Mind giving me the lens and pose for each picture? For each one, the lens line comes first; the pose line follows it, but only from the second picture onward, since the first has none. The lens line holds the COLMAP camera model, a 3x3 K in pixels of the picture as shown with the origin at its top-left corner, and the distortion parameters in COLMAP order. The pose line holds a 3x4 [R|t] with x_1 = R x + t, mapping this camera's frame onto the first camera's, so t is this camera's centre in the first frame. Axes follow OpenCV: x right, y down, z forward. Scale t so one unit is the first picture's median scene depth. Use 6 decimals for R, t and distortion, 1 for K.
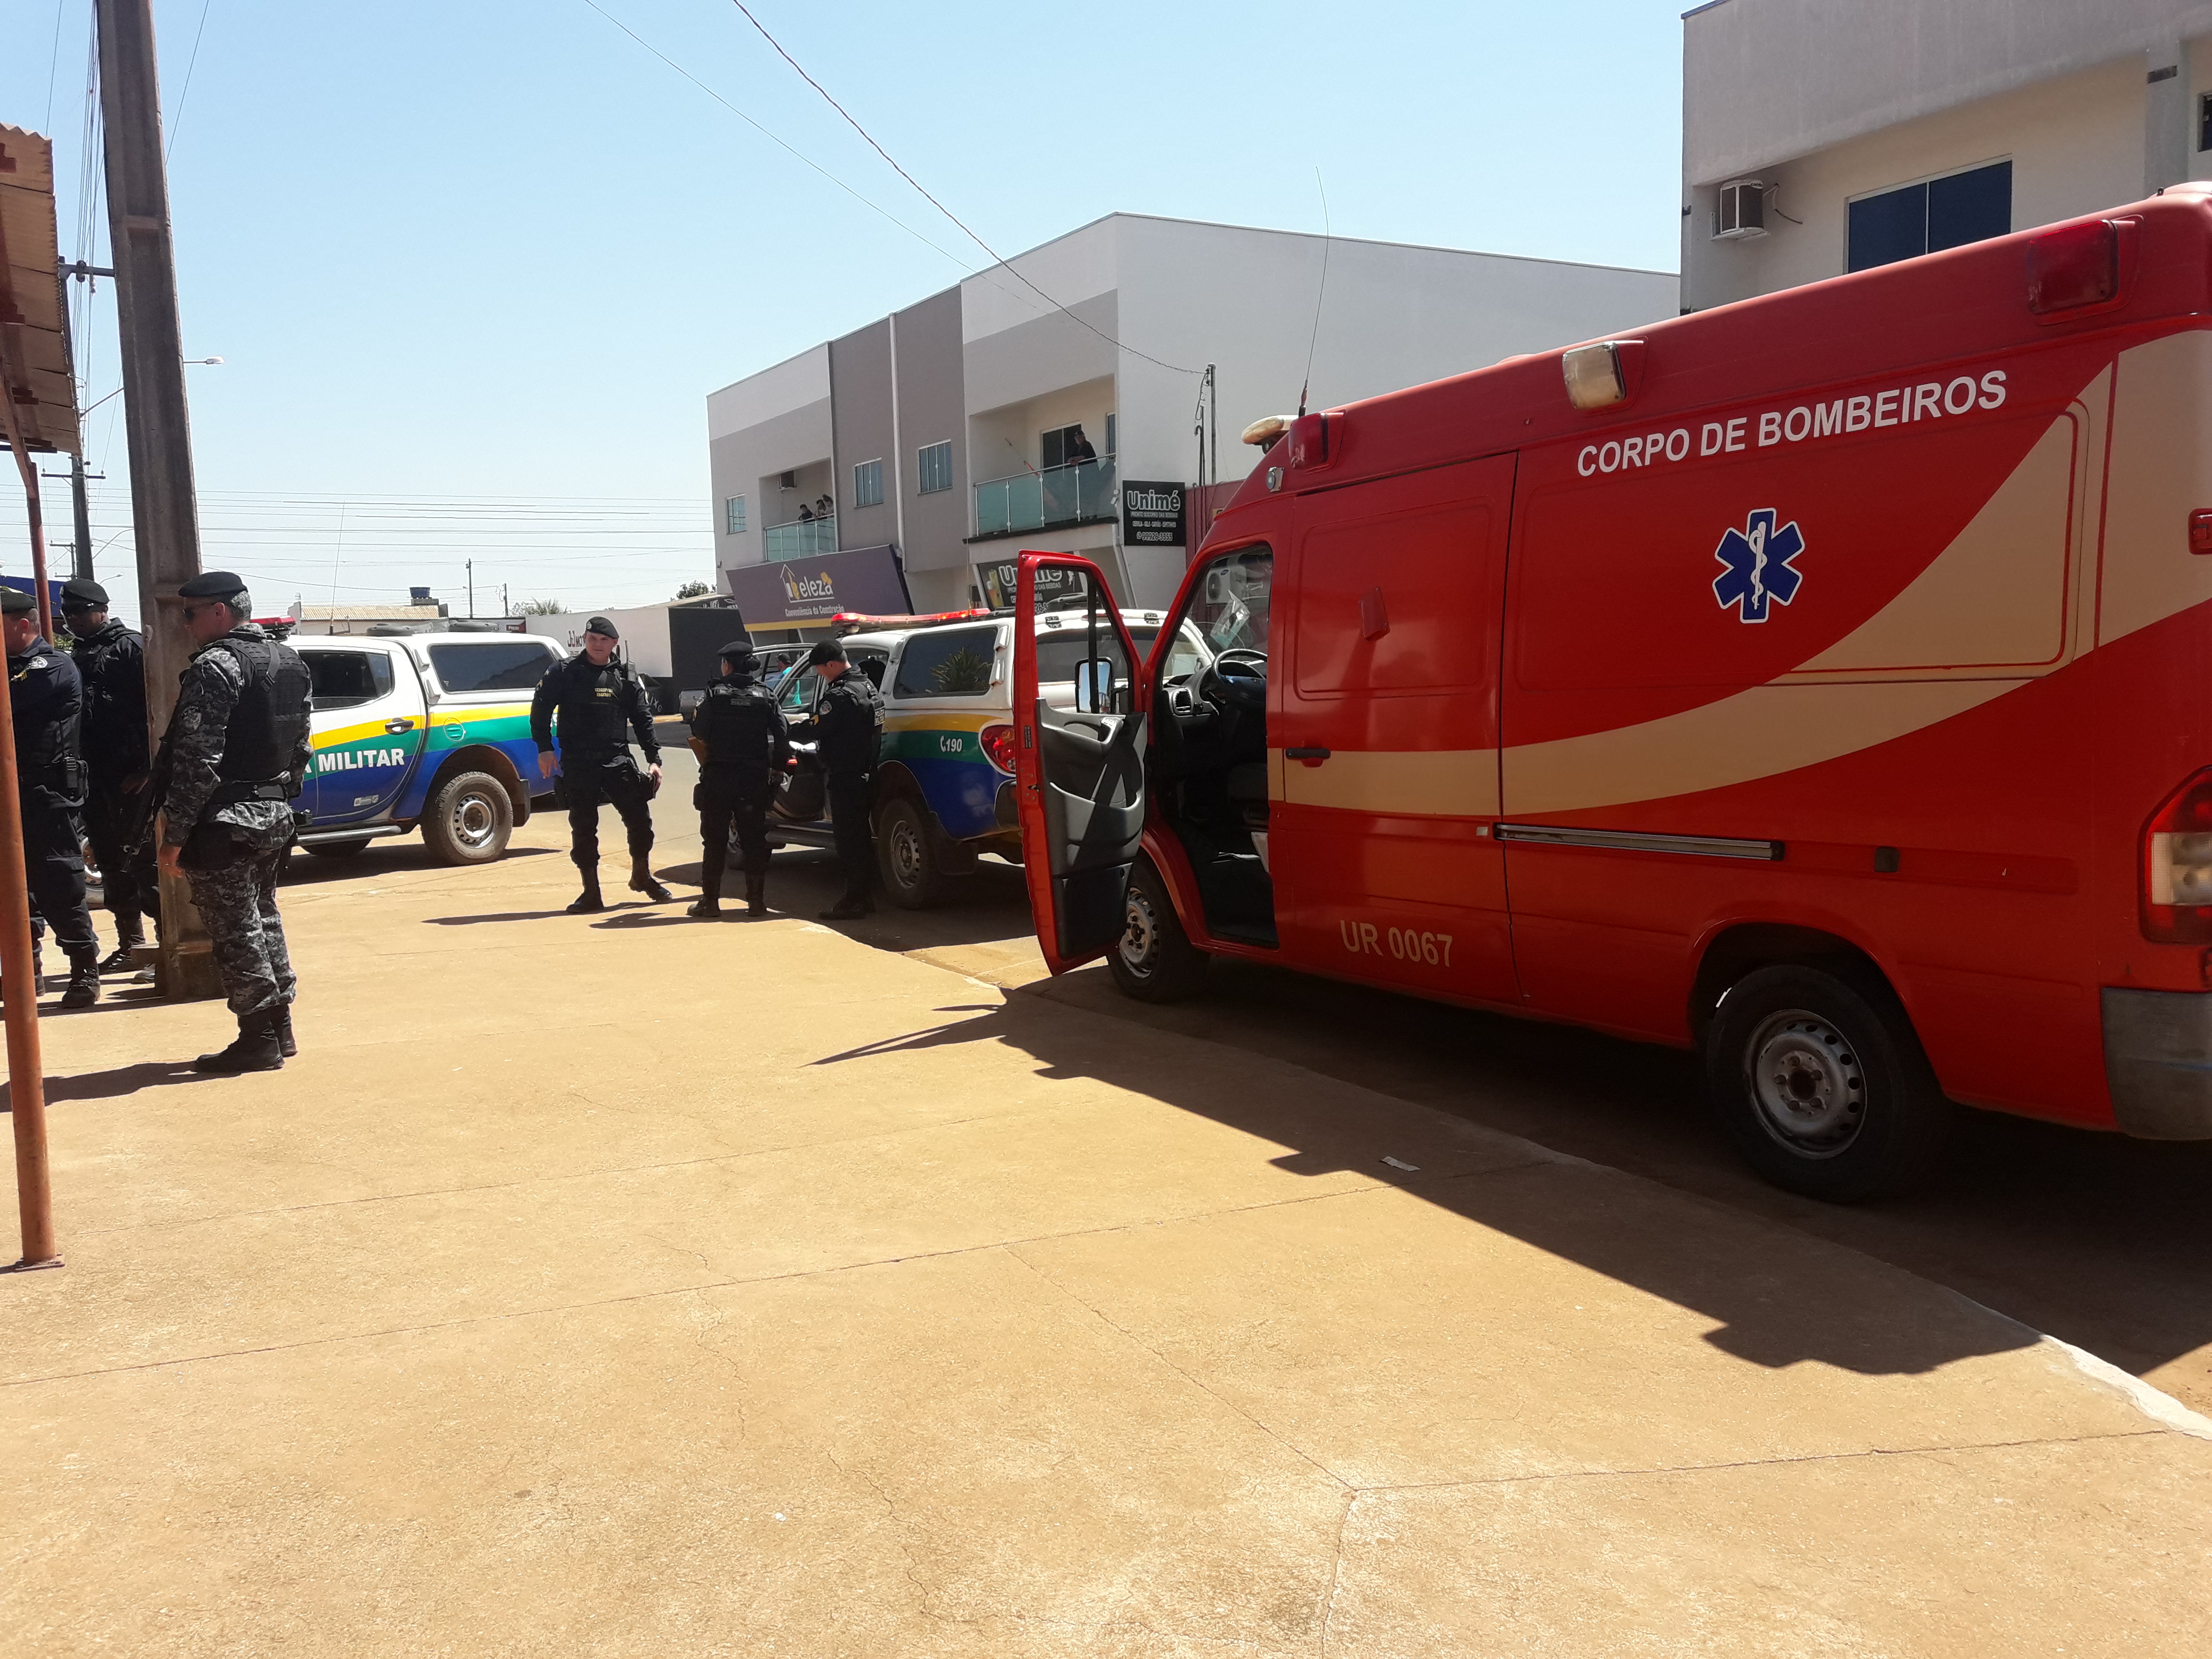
lens RADIAL K [[1791.9, 0, 1106.0], [0, 1791.9, 829.5], [0, 0, 1]] dist [0.073433, -0.164902]
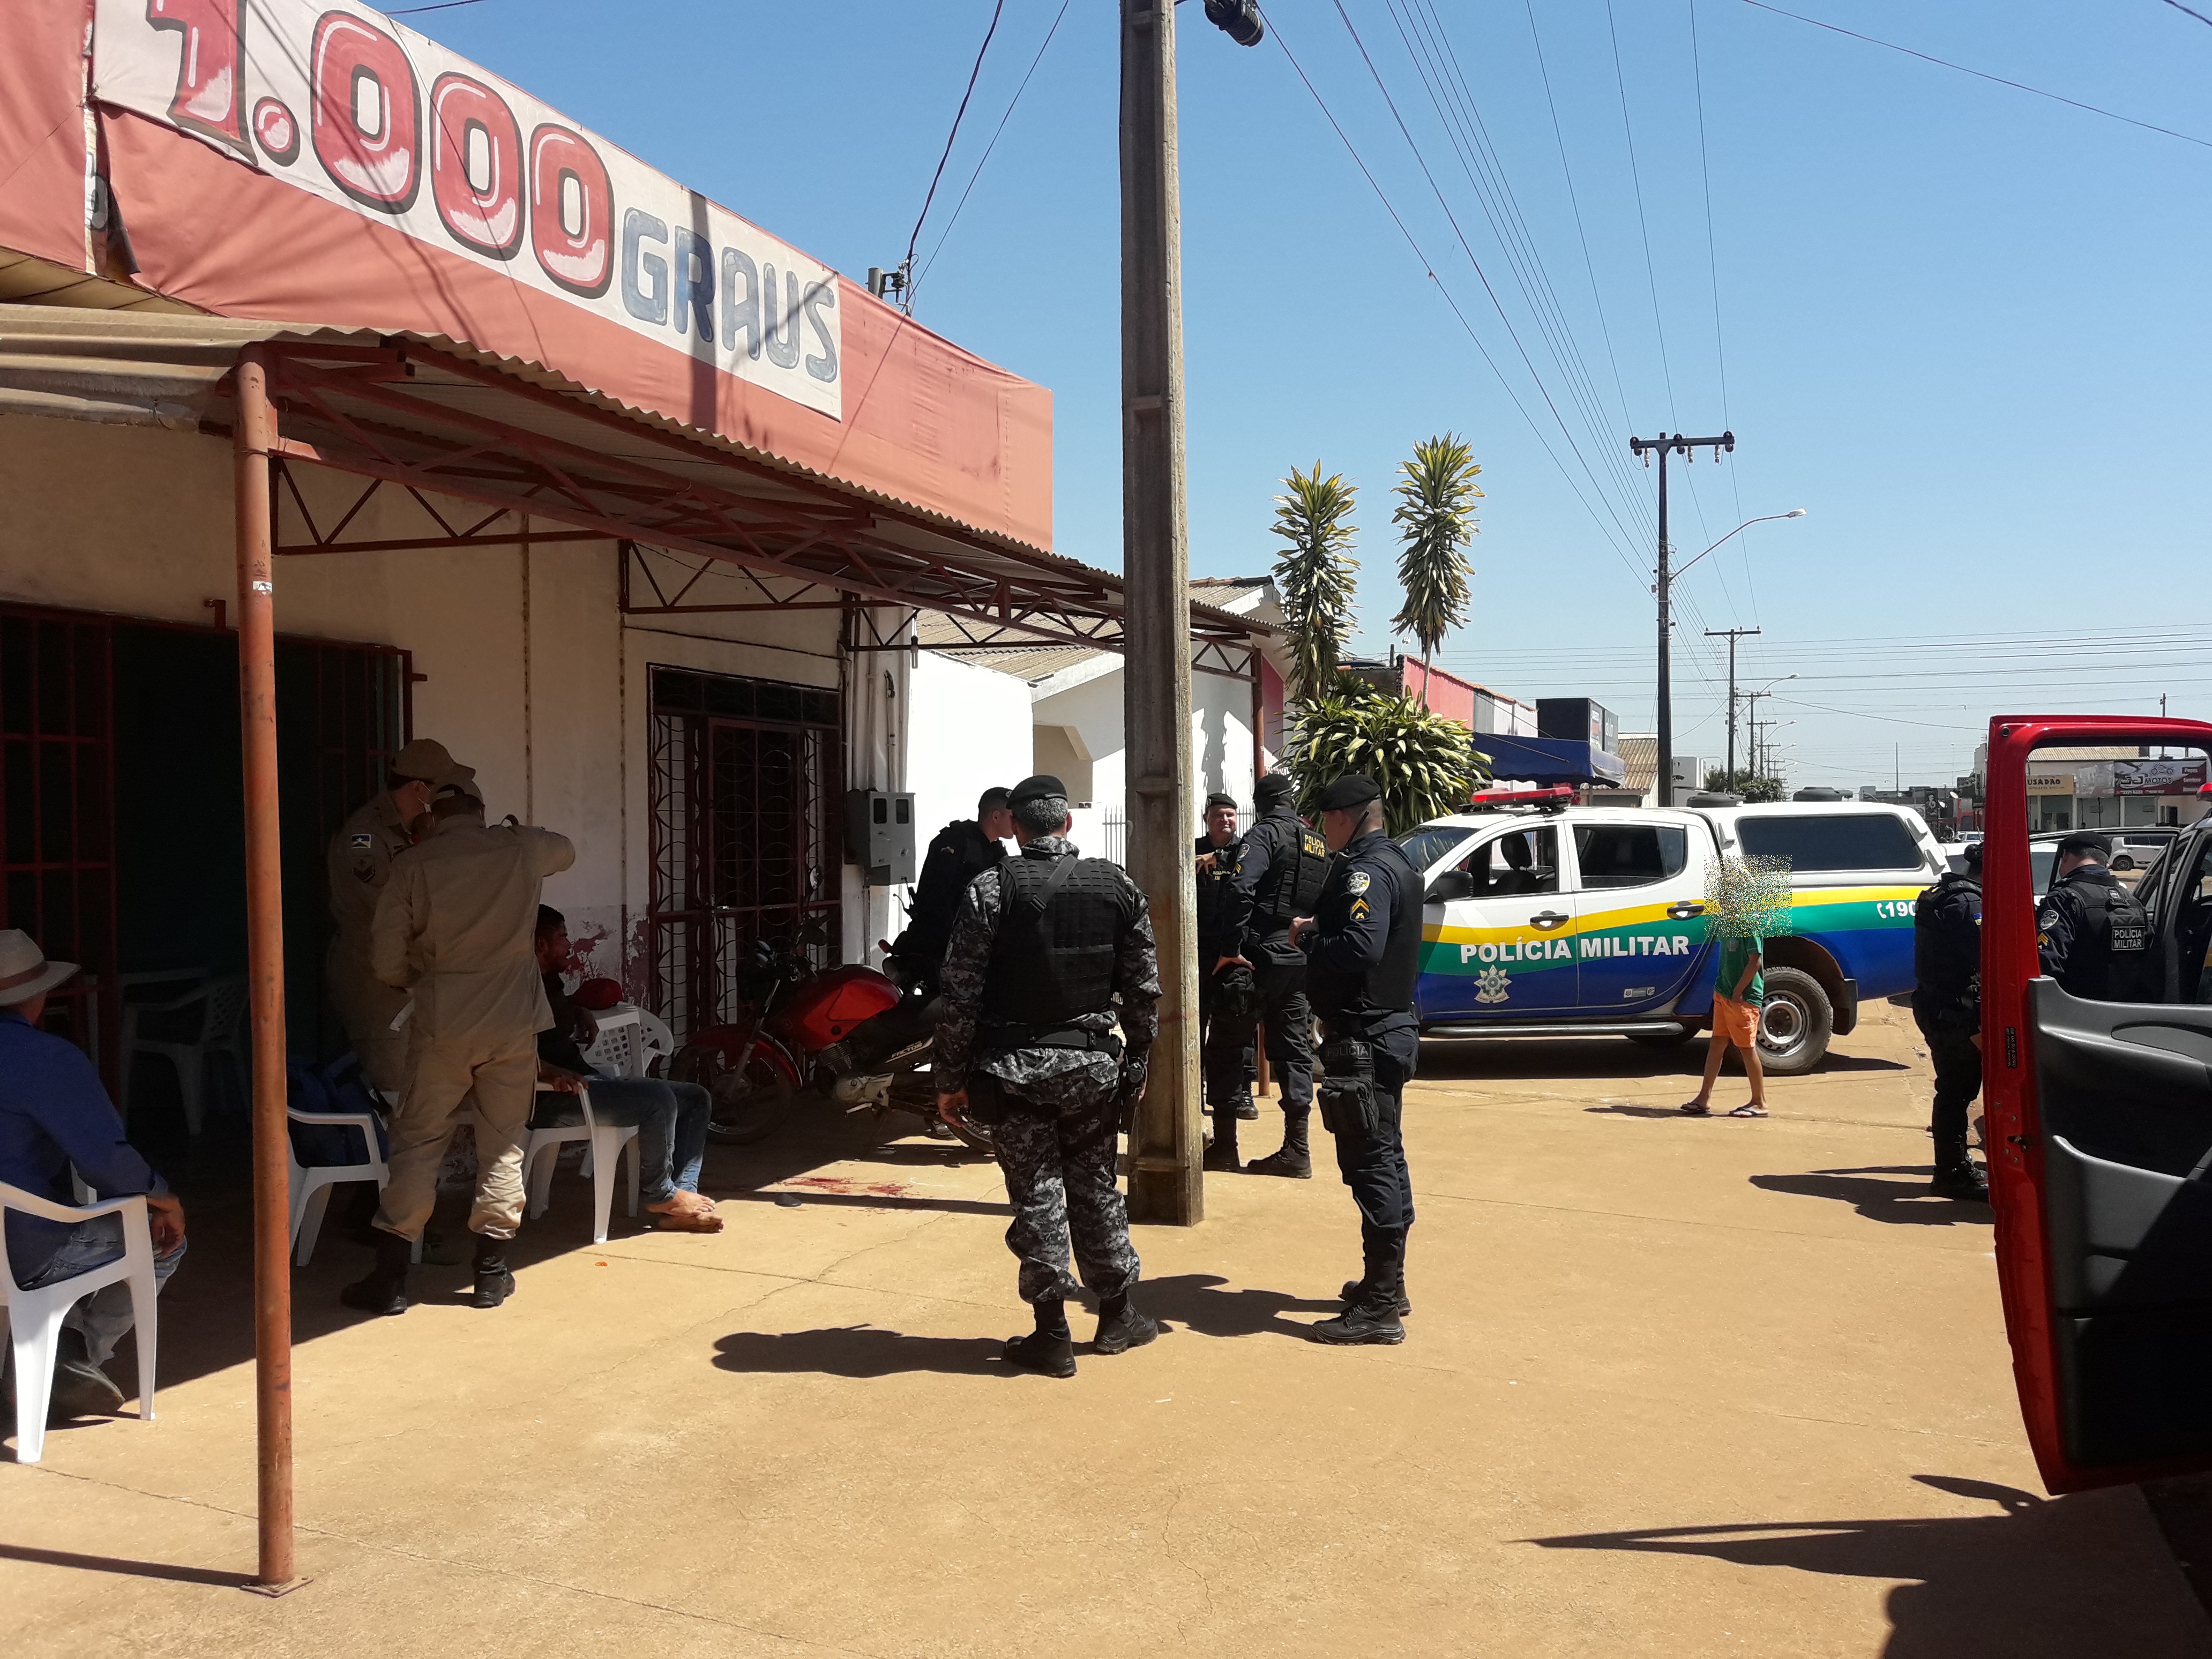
lens RADIAL K [[1791.9, 0, 1106.0], [0, 1791.9, 829.5], [0, 0, 1]] dist [0.073433, -0.164902]
pose [[0.635330, 0.017367, -0.772045, 0.111051], [-0.076828, 0.996209, -0.040813, -0.039855], [0.768410, 0.085244, 0.634256, 0.224738]]
